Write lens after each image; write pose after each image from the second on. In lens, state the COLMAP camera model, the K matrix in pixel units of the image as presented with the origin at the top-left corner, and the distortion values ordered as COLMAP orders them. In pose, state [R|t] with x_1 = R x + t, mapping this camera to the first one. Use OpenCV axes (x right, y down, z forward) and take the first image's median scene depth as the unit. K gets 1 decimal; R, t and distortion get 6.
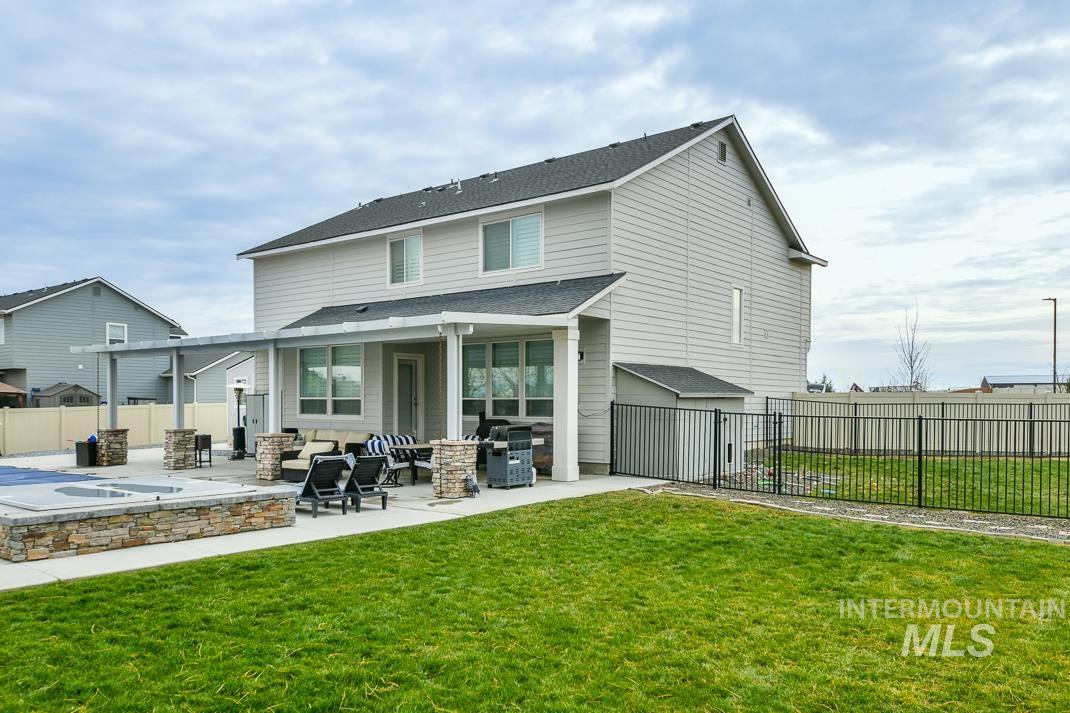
lens RADIAL K [[816.6, 0, 535.8], [0, 816.6, 434.7], [0, 0, 1]] dist [0.095758, 0.000332]
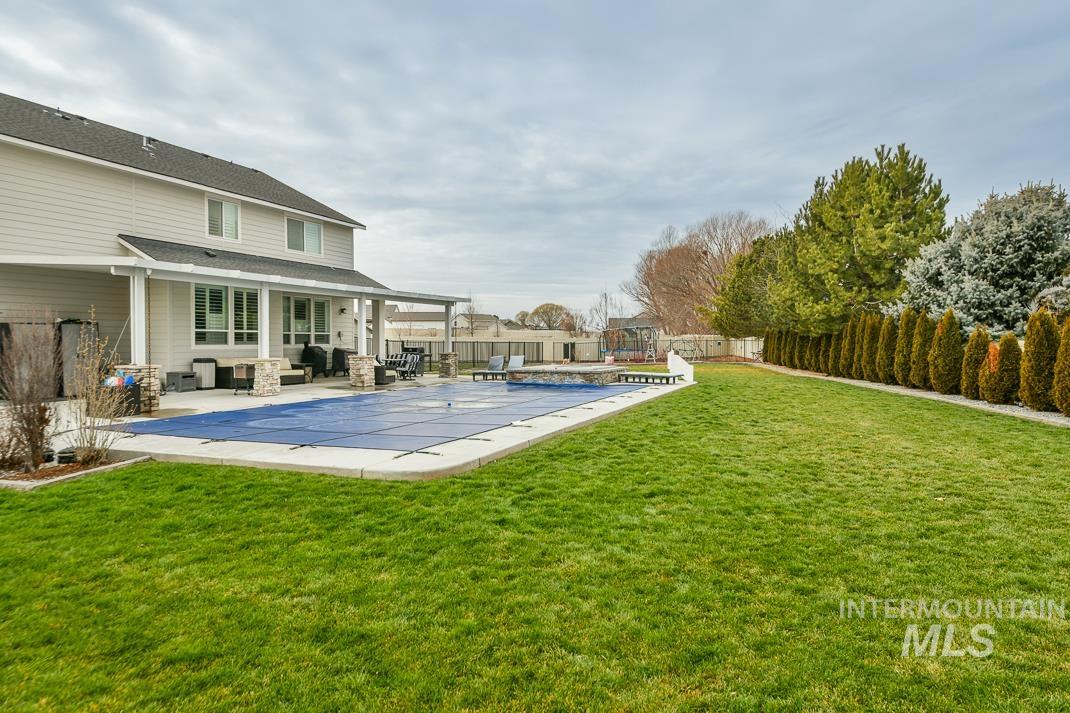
lens RADIAL K [[641.0, 0, 535.0], [0, 641.0, 356.5], [0, 0, 1]] dist [0.026377, -0.001051]
pose [[-0.267215, -0.025065, 0.963311, -1.224251], [0.027554, 0.999054, 0.033638, -0.026371], [-0.963243, 0.035531, -0.266272, 0.817210]]
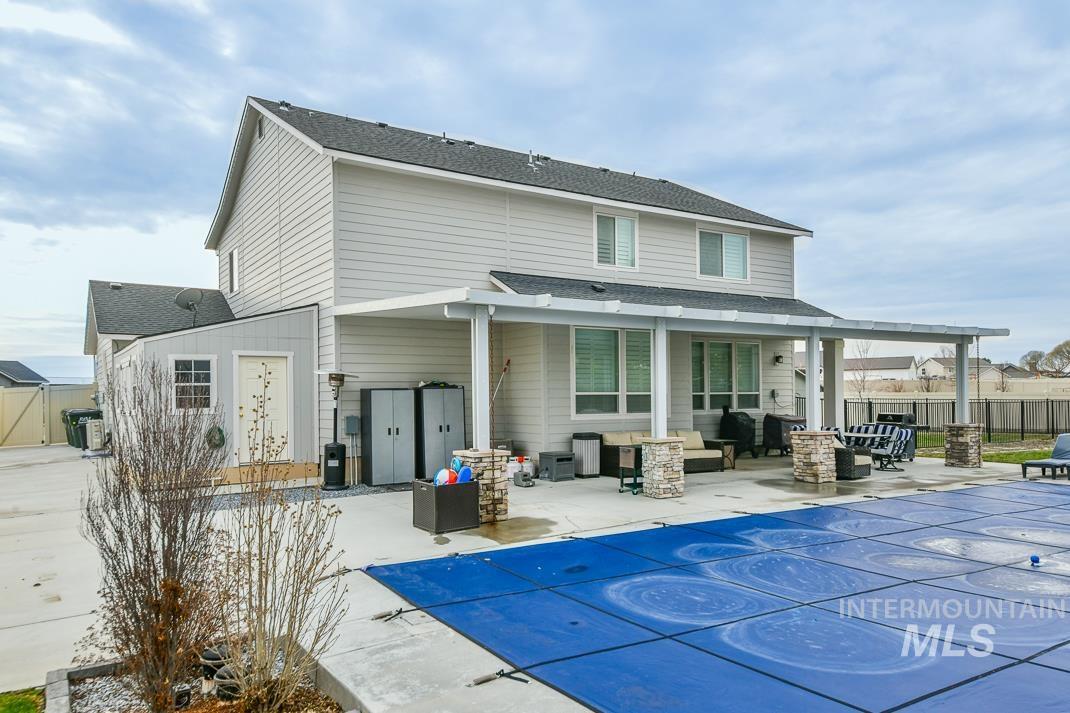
lens RADIAL K [[753.1, 0, 537.7], [0, 753.1, 392.7], [0, 0, 1]] dist [0.032534, 0.000139]
pose [[0.314457, 0.002015, 0.949270, -0.974836], [0.038254, 0.999159, -0.014793, -0.036341], [-0.948501, 0.040965, 0.314115, 0.830486]]
